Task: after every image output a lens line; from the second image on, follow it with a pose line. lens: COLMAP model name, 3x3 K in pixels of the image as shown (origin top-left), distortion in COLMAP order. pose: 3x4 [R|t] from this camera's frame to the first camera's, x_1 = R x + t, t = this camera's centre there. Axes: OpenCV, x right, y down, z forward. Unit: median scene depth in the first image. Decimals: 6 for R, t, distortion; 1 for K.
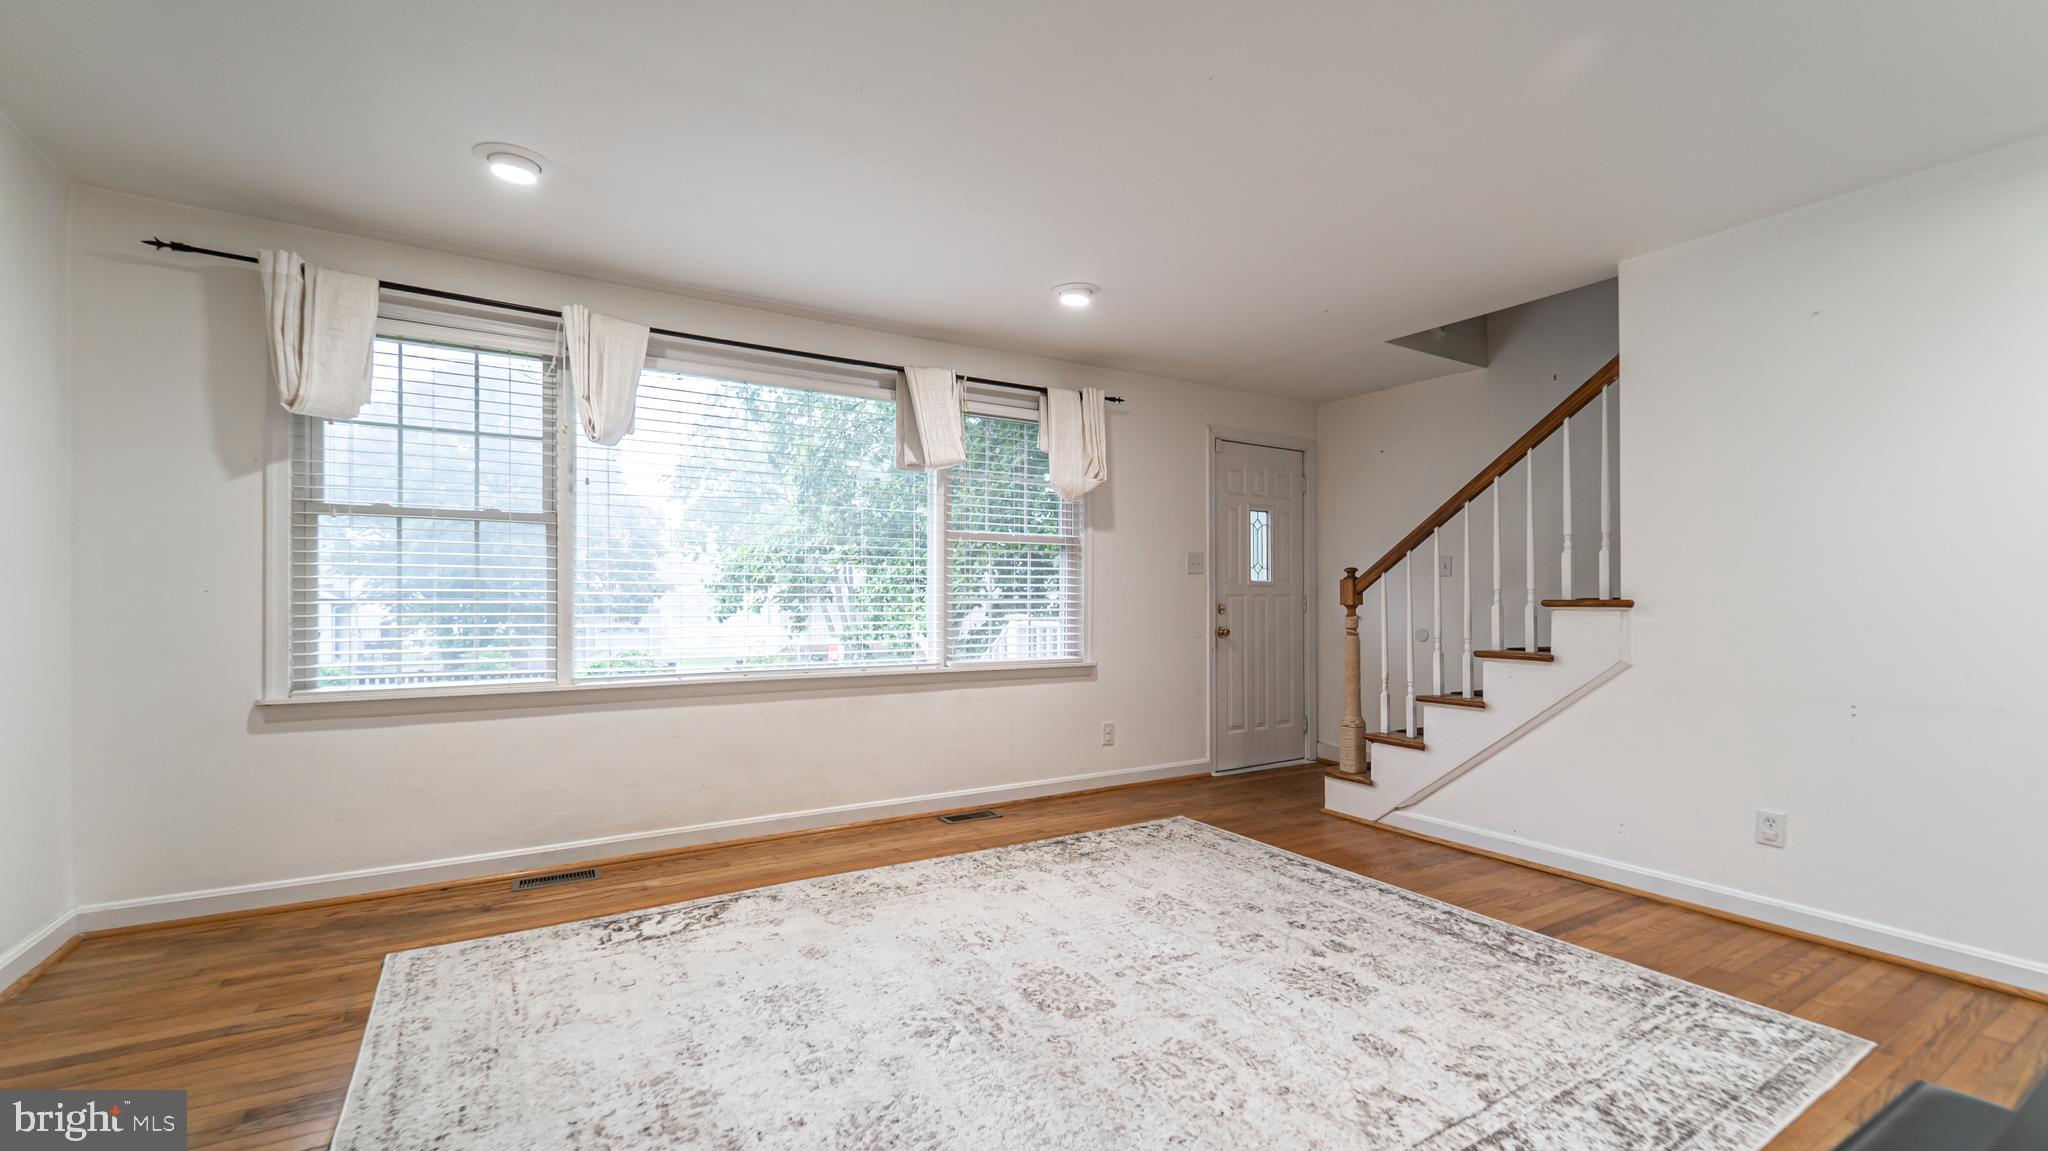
lens RADIAL K [[838.0, 0, 1032.8], [0, 838.0, 597.6], [0, 0, 1]] dist [0.000227, -0.000070]
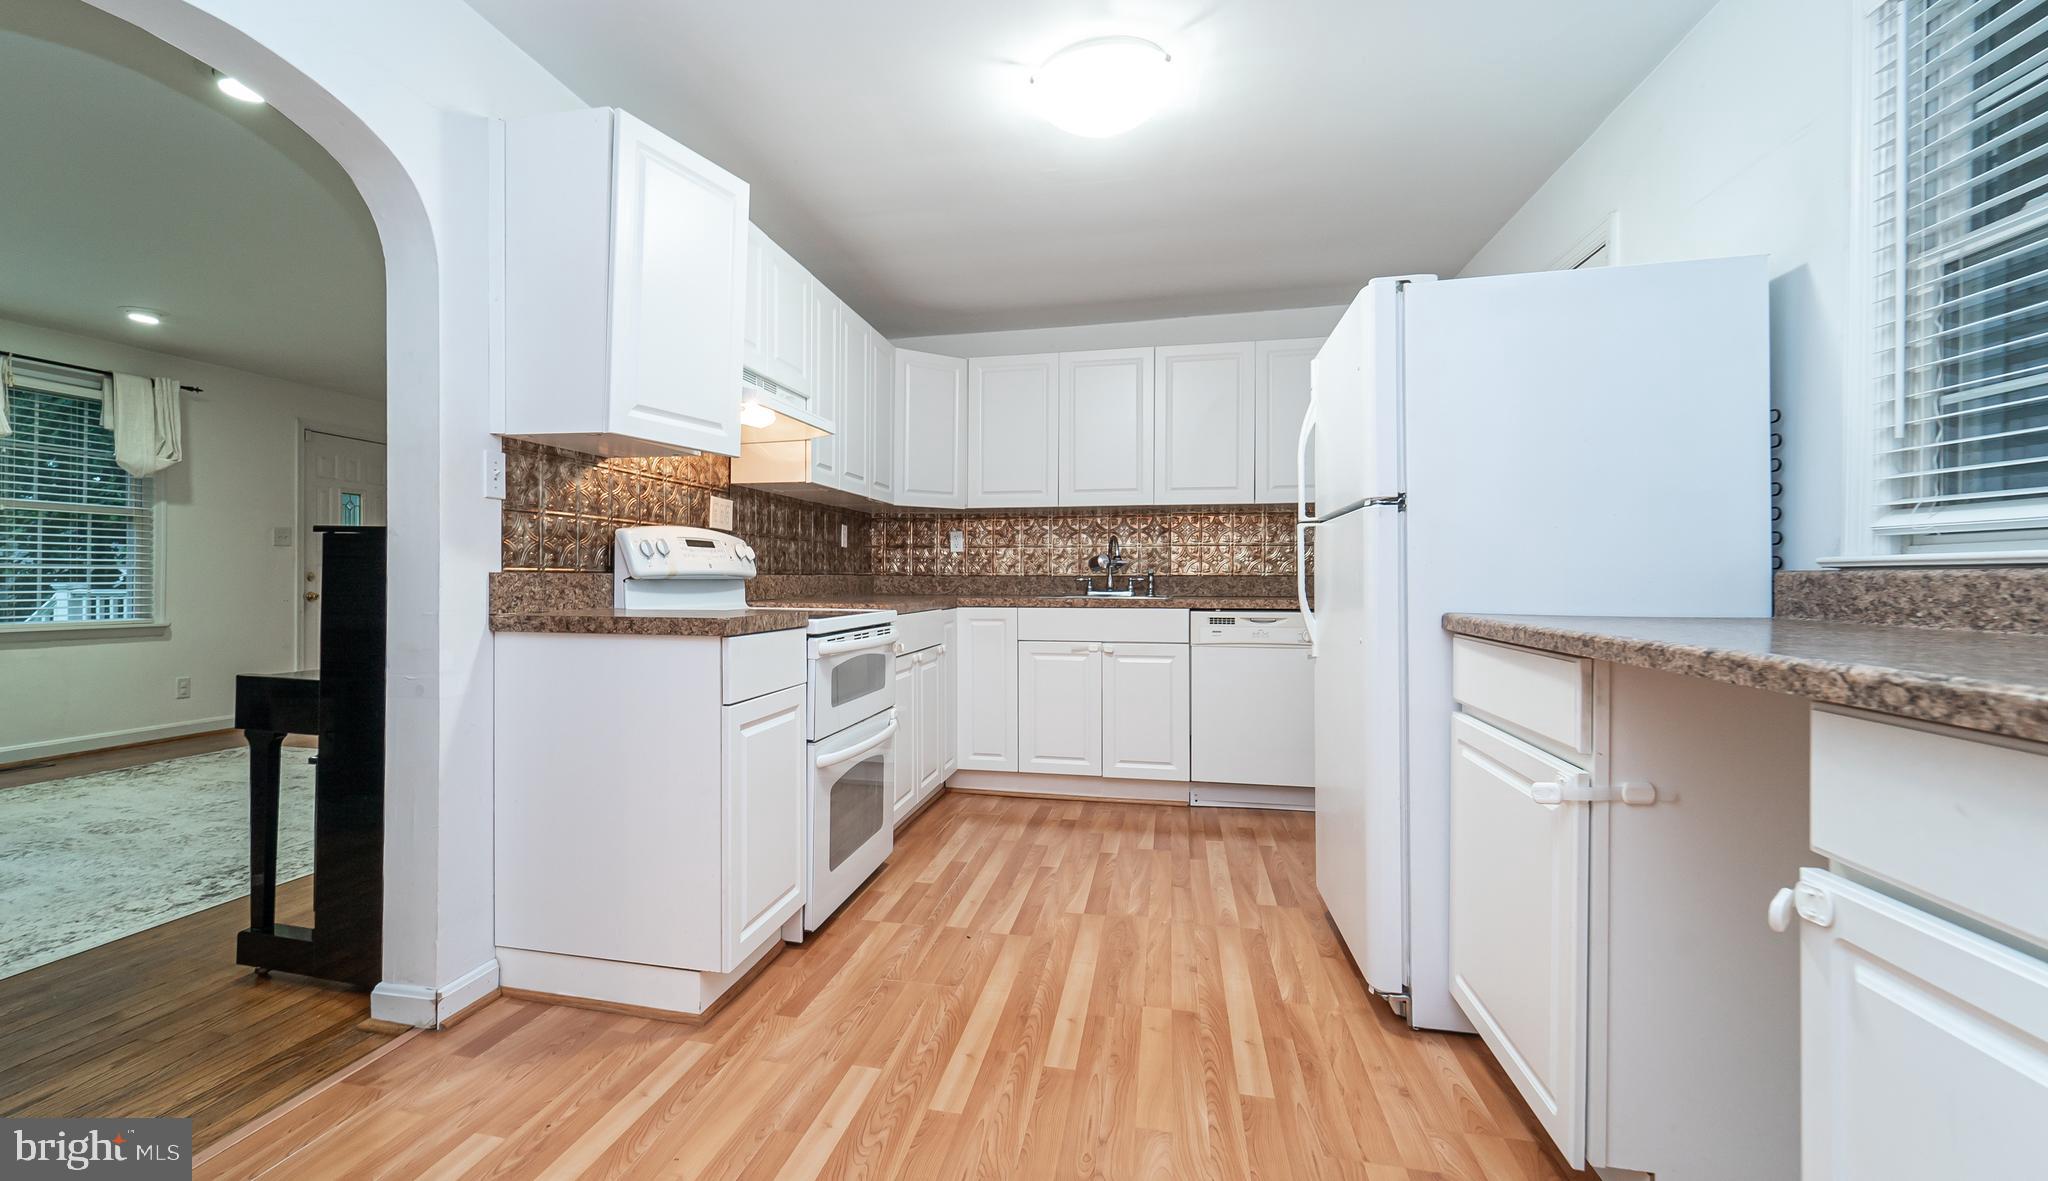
lens RADIAL K [[919.6, 0, 911.0], [0, 919.6, 579.6], [0, 0, 1]] dist [-0.000113, -0.000075]
pose [[0.740532, 0.005324, 0.672000, -0.021425], [-0.007976, 0.999968, 0.000867, 0.014949], [-0.671973, -0.006002, 0.740551, -0.775372]]
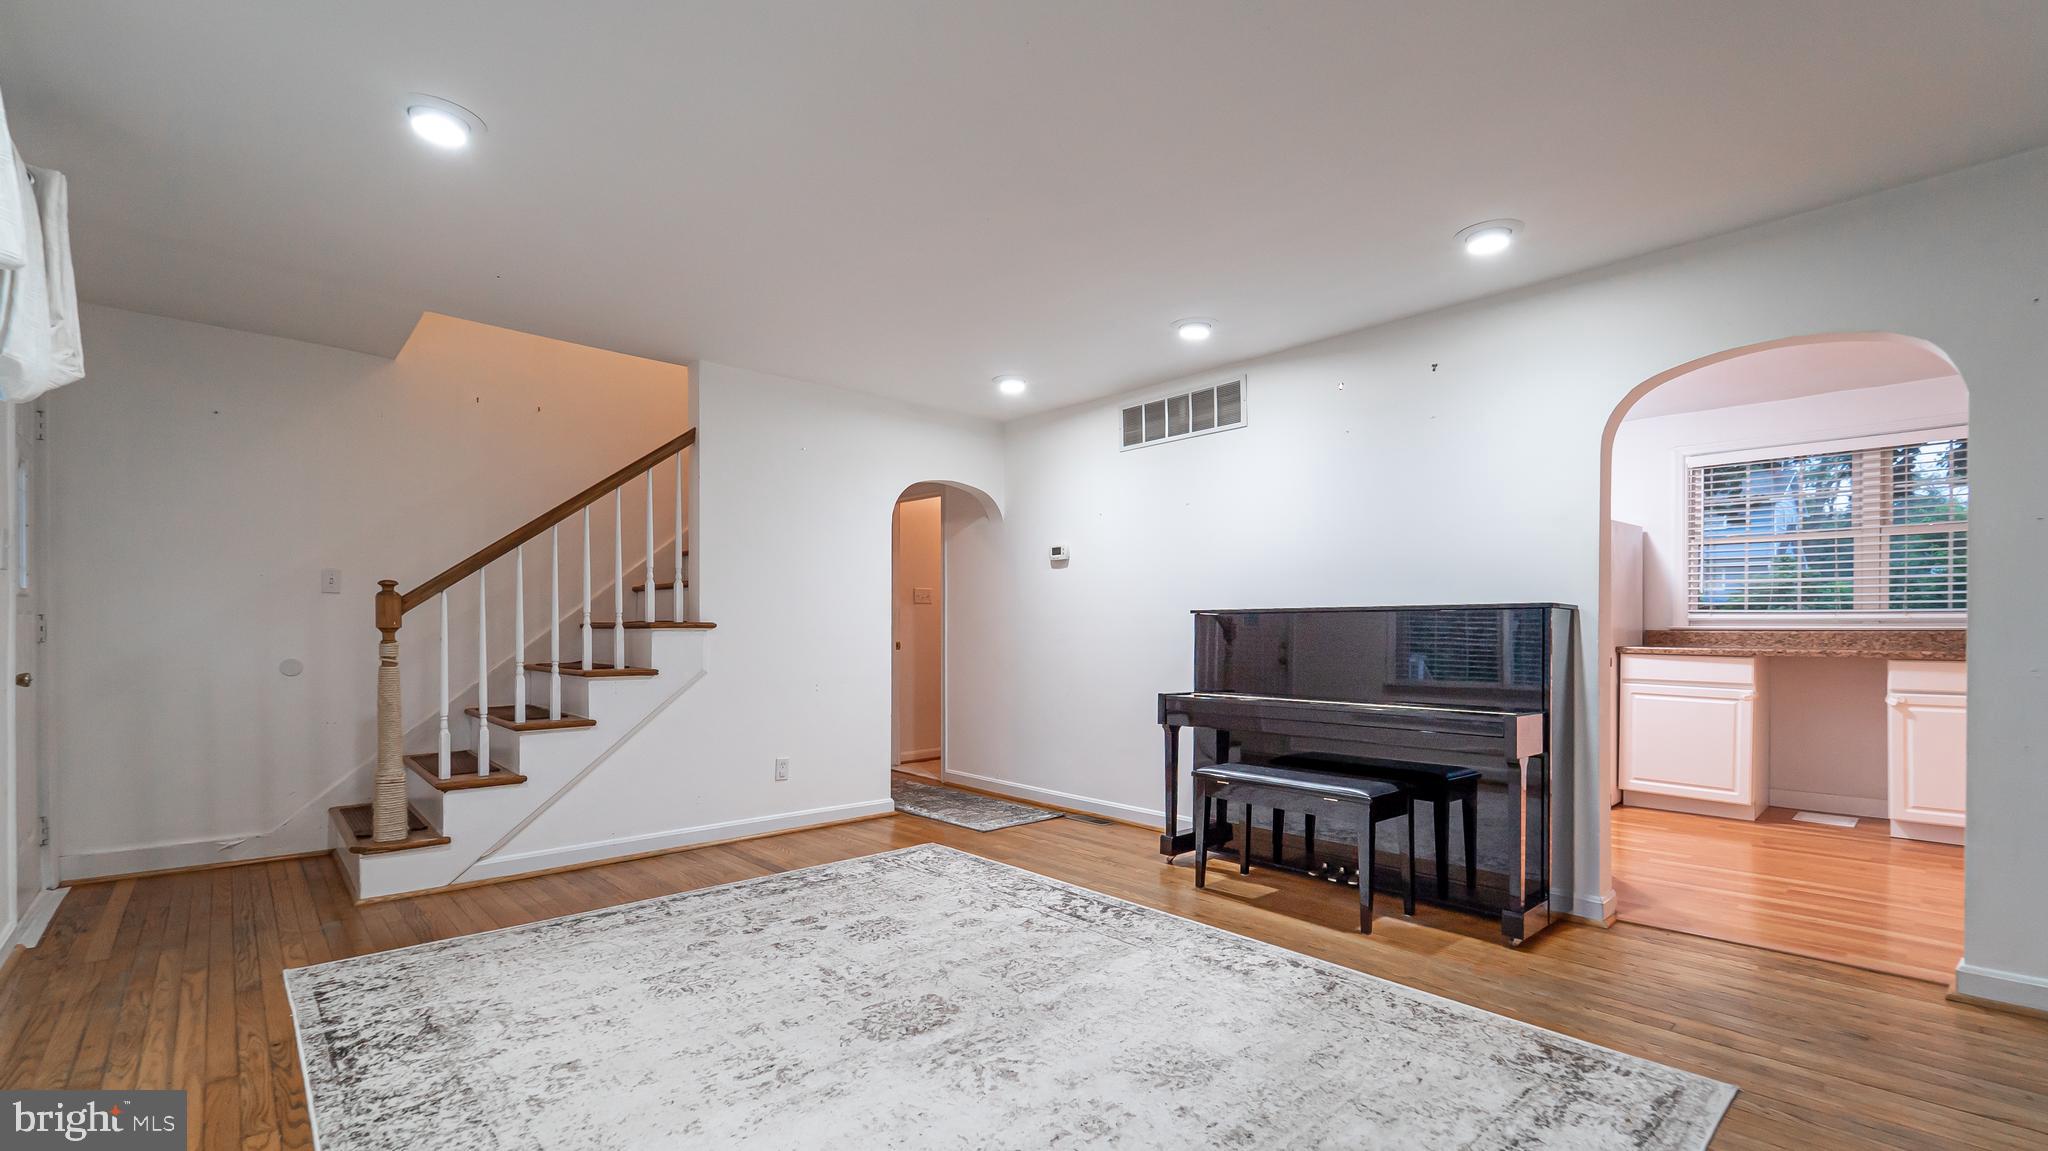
lens RADIAL K [[878.3, 0, 1027.7], [0, 878.3, 628.3], [0, 0, 1]] dist [-0.002129, -0.000437]
pose [[-0.184071, -0.002223, 0.982910, -0.687211], [-0.003439, 0.999993, 0.001618, 0.007317], [-0.982907, -0.003083, -0.184077, 0.719478]]
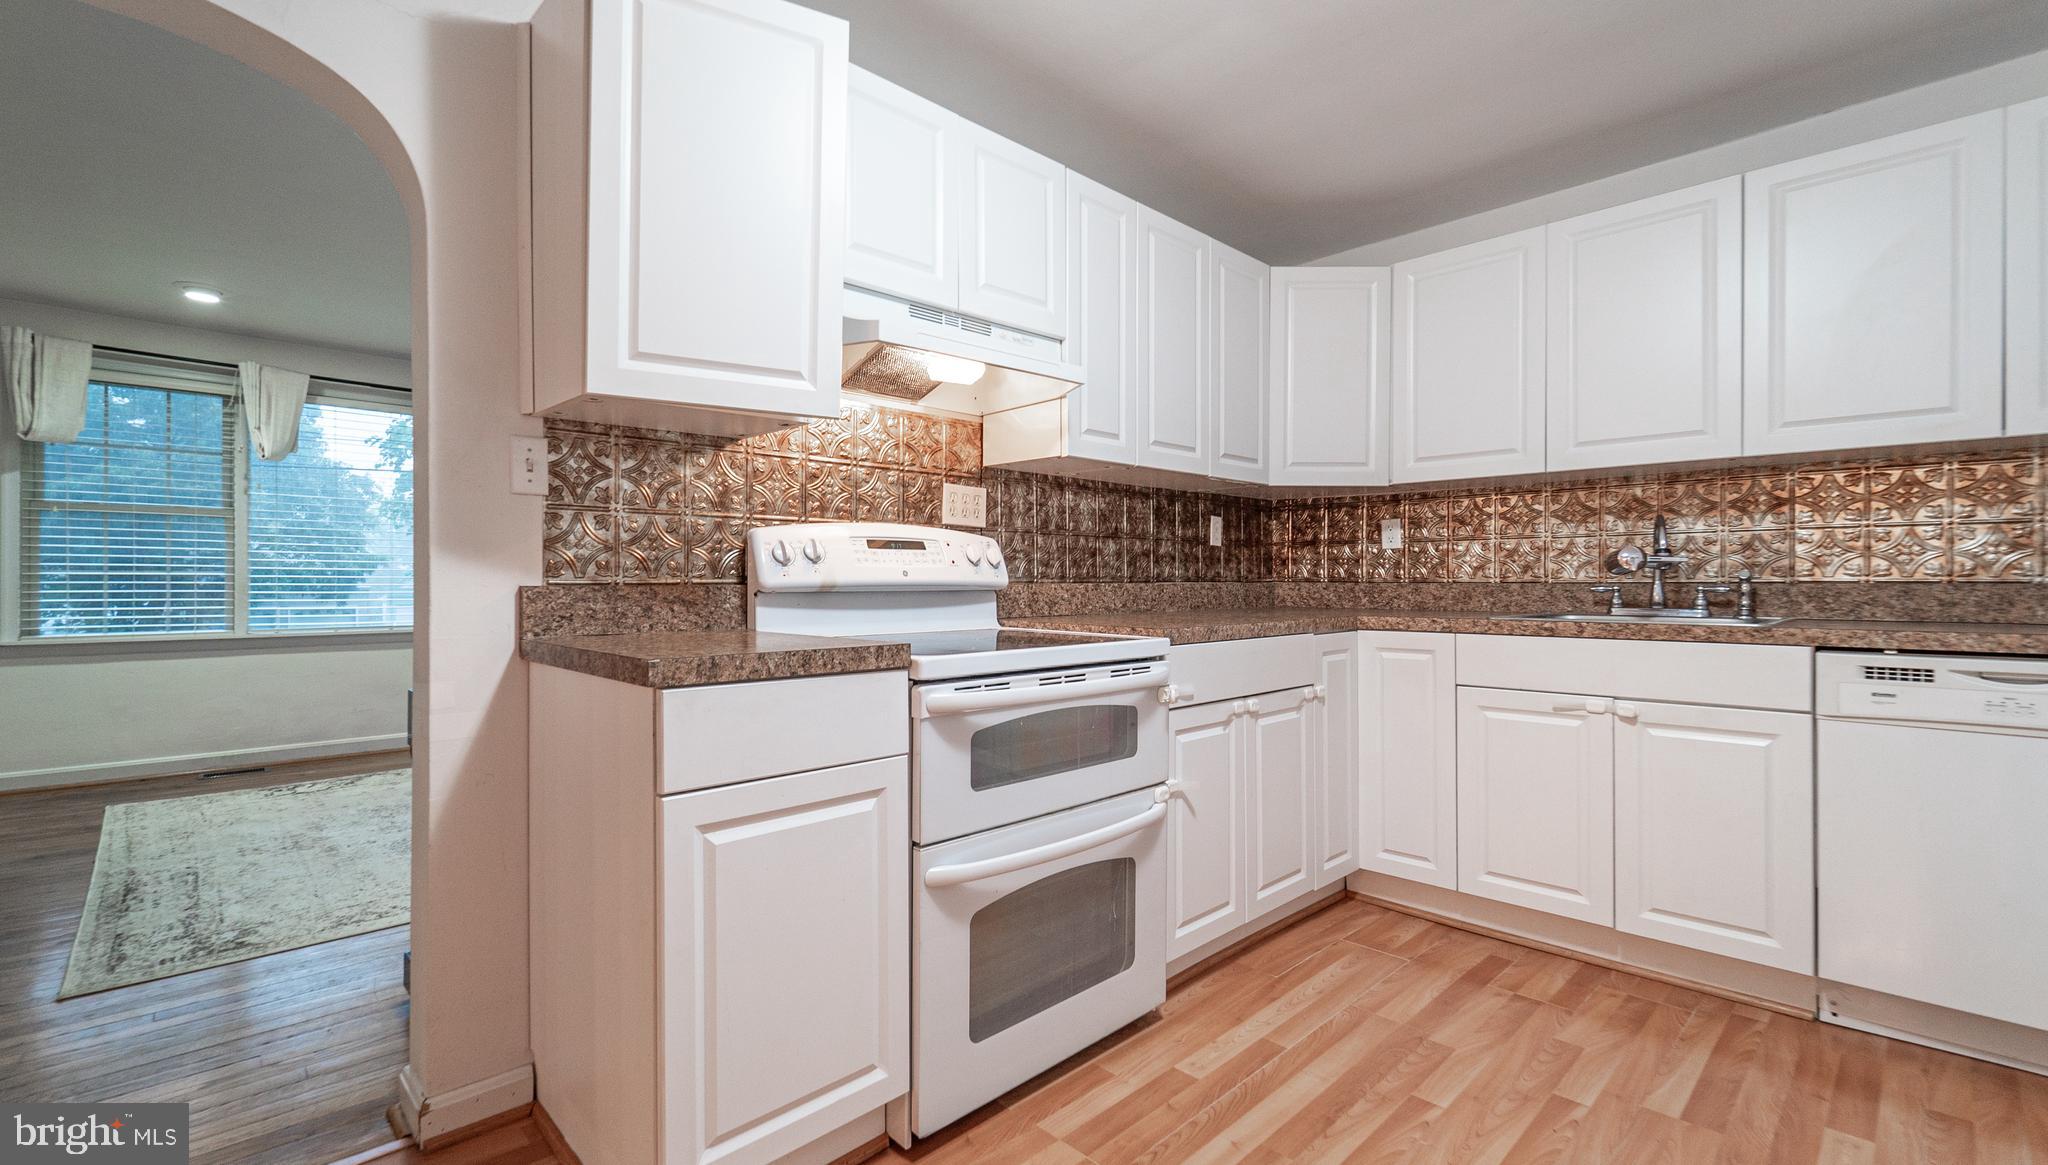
lens RADIAL K [[878.5, 0, 957.0], [0, 878.5, 582.7], [0, 0, 1]] dist [-0.000654, -0.000606]
pose [[0.985613, 0.003736, 0.168974, 0.362403], [-0.004575, 0.999979, 0.004576, 0.007517], [-0.168953, -0.005283, 0.985610, -0.627643]]
